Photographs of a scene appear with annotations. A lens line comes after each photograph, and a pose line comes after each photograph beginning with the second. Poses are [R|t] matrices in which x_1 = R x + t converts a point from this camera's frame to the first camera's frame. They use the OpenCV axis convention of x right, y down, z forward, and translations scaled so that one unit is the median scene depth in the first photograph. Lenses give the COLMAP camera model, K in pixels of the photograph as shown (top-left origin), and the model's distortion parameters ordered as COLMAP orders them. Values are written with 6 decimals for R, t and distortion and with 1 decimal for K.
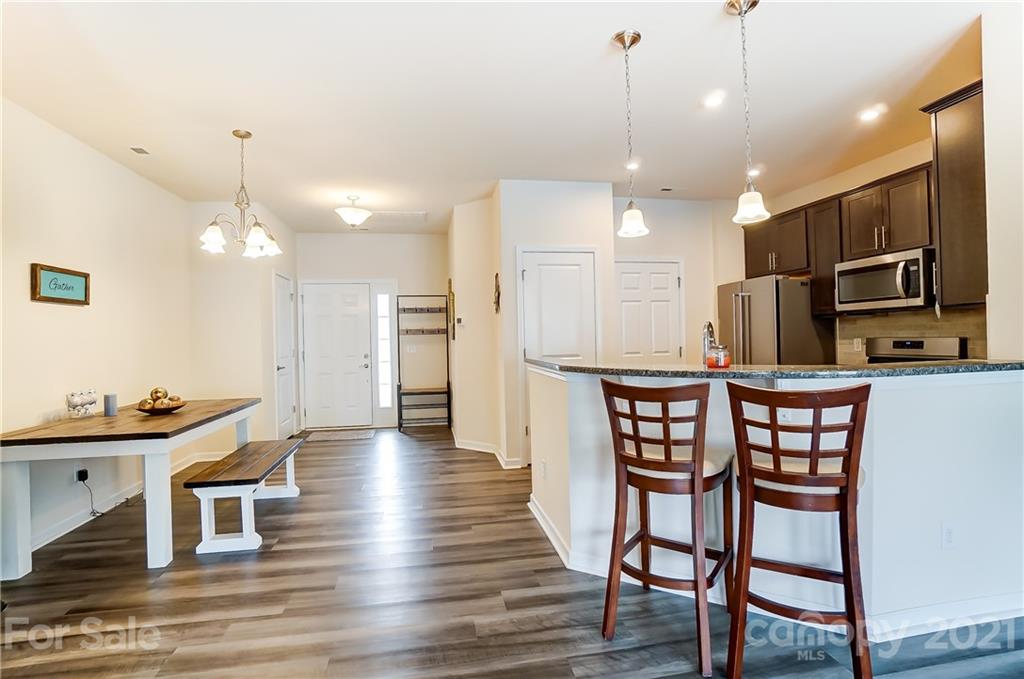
lens RADIAL K [[467.1, 0, 501.9], [0, 467.1, 333.7], [0, 0, 1]] dist [-0.003220, 0.000291]
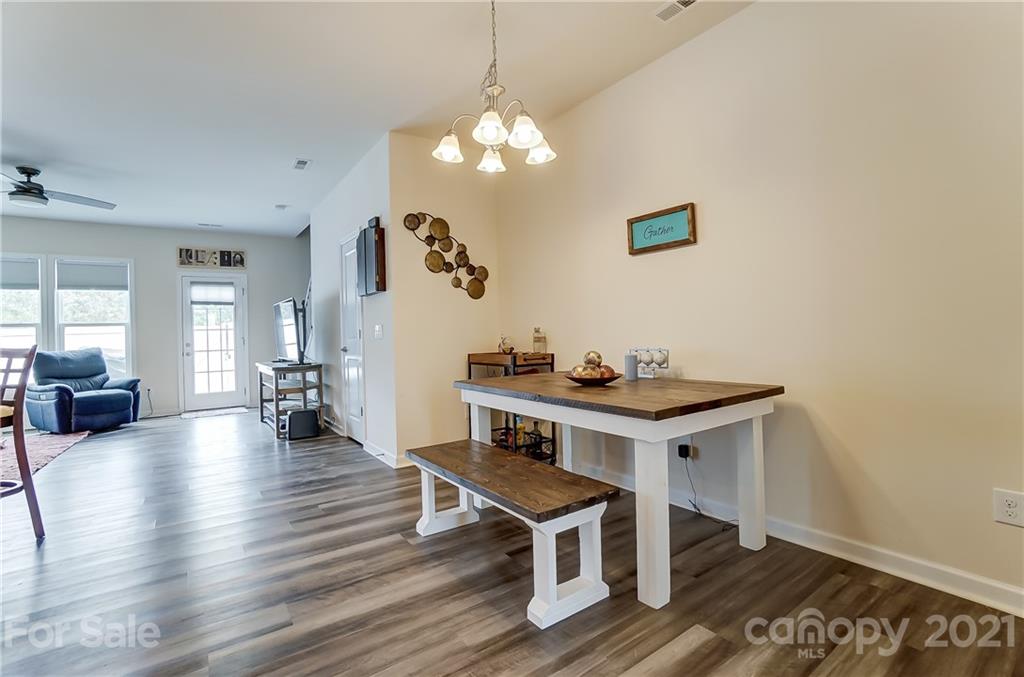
lens RADIAL K [[467.1, 0, 510.1], [0, 467.1, 333.9], [0, 0, 1]] dist [-0.003220, 0.000291]
pose [[-0.894107, 0.034996, -0.446485, -0.123481], [0.037199, 0.999301, 0.003833, 0.039830], [0.446307, -0.013182, -0.894783, 0.781996]]
